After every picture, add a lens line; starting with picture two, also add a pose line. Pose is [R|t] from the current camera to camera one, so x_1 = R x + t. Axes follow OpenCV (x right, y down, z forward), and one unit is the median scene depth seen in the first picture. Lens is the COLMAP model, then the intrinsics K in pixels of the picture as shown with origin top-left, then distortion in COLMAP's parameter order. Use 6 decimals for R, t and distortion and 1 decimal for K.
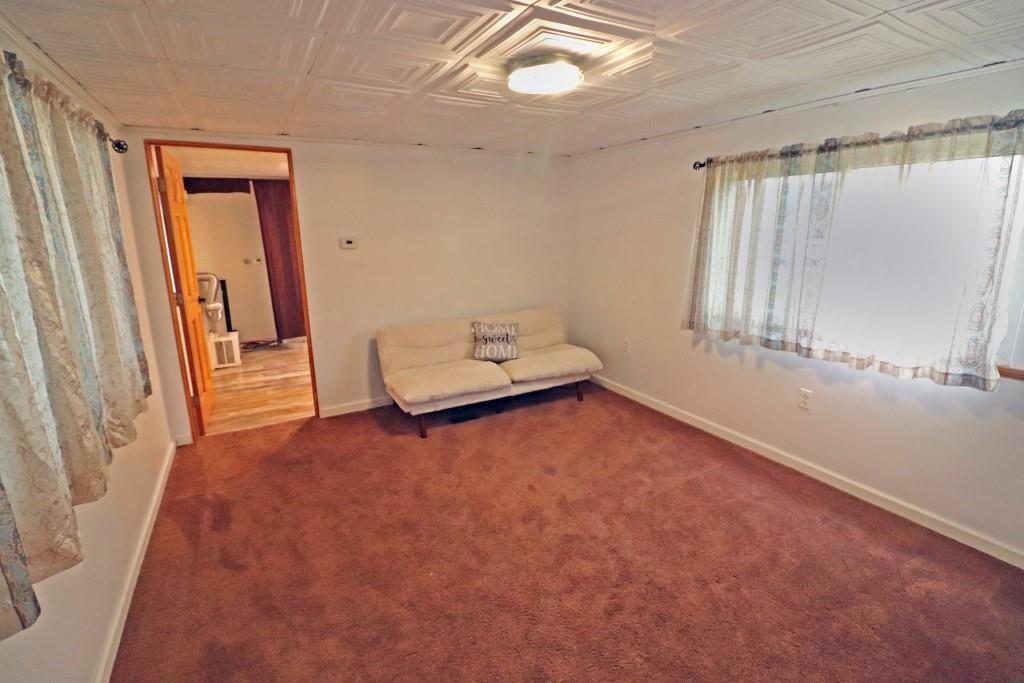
lens RADIAL K [[470.3, 0, 512.6], [0, 470.3, 329.1], [0, 0, 1]] dist [-0.012531, -0.000709]
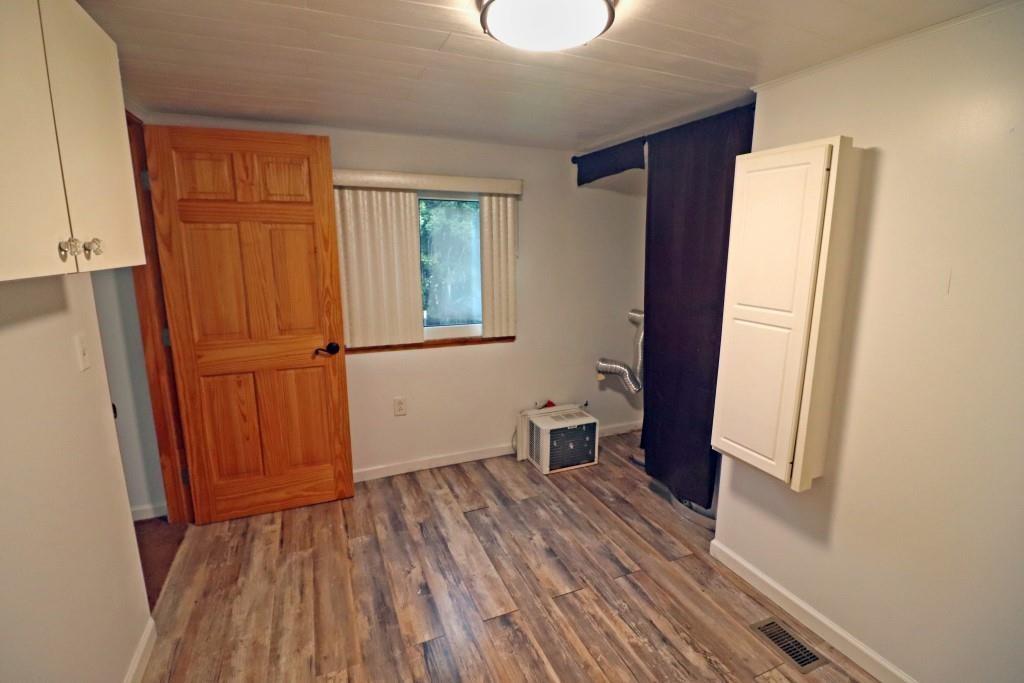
lens RADIAL K [[470.3, 0, 512.6], [0, 470.3, 329.1], [0, 0, 1]] dist [-0.012531, -0.000709]
pose [[-0.105735, 0.194709, -0.975145, -0.044551], [-0.211933, 0.953699, 0.213407, -0.210719], [0.971548, 0.229230, -0.059574, 0.955851]]
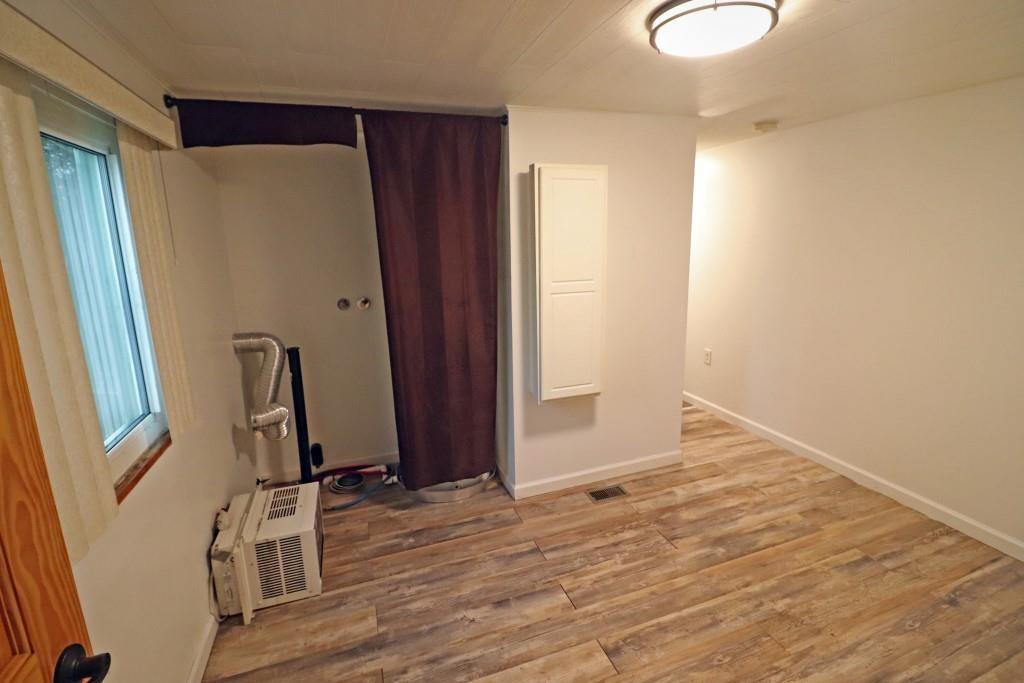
lens RADIAL K [[470.3, 0, 512.6], [0, 470.3, 329.1], [0, 0, 1]] dist [-0.012531, -0.000709]
pose [[0.984773, 0.027812, -0.171607, -0.366340], [-0.029173, 0.999560, -0.005415, -0.141412], [0.171381, 0.010339, 0.985151, 0.649426]]
